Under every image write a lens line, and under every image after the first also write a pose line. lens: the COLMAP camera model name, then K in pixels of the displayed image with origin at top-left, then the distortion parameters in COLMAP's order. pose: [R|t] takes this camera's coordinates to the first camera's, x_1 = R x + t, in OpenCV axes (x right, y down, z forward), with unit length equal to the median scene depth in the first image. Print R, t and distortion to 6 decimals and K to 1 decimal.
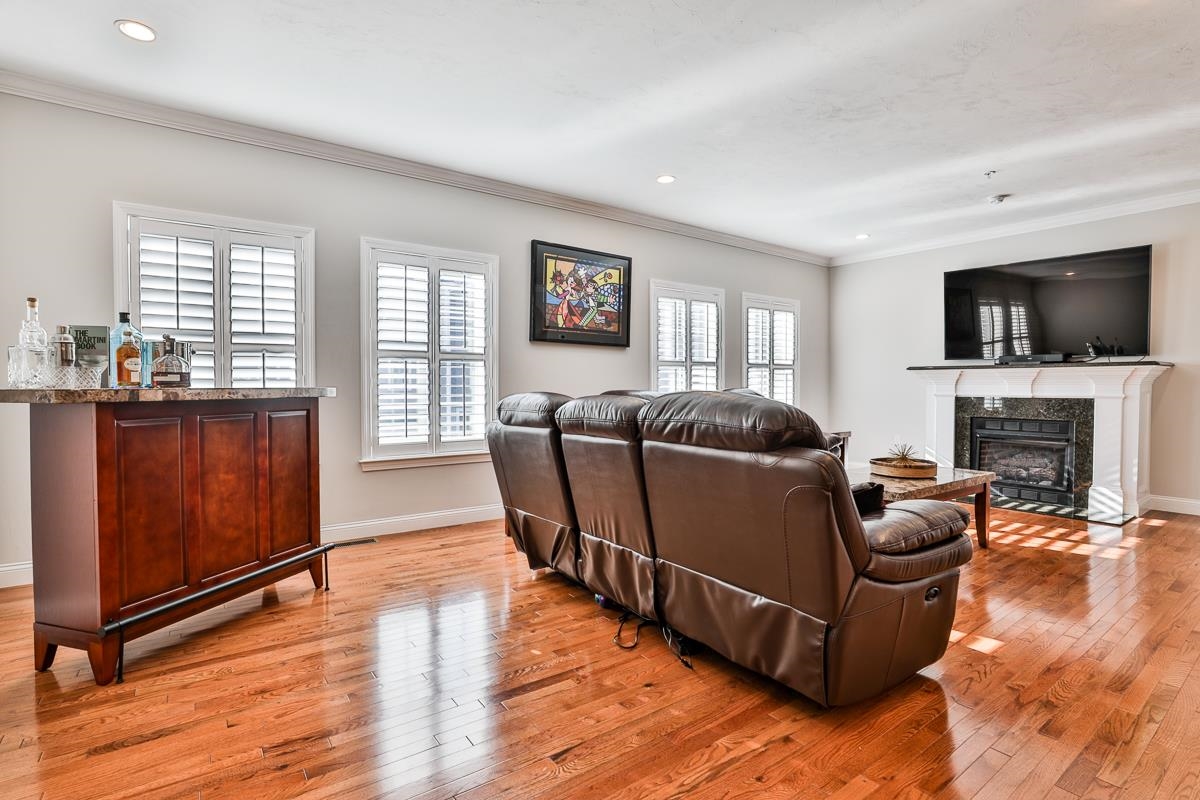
lens RADIAL K [[579.1, 0, 596.1], [0, 579.1, 394.4], [0, 0, 1]] dist [-0.011686, 0.000310]
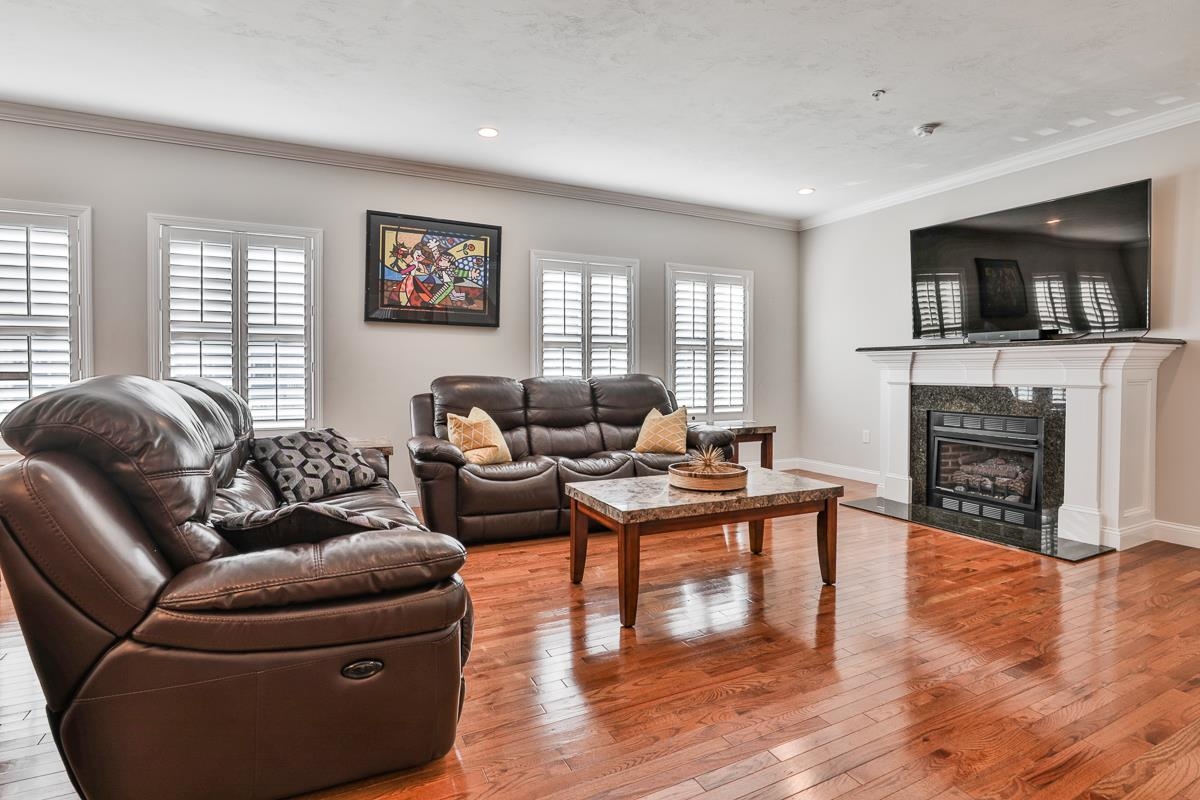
lens RADIAL K [[587.2, 0, 641.1], [0, 587.2, 377.7], [0, 0, 1]] dist [-0.018735, 0.000184]
pose [[0.985409, 0.002632, -0.170184, 0.439976], [-0.003771, 0.999973, -0.006366, 0.000865], [0.170162, 0.006915, 0.985392, 0.156073]]
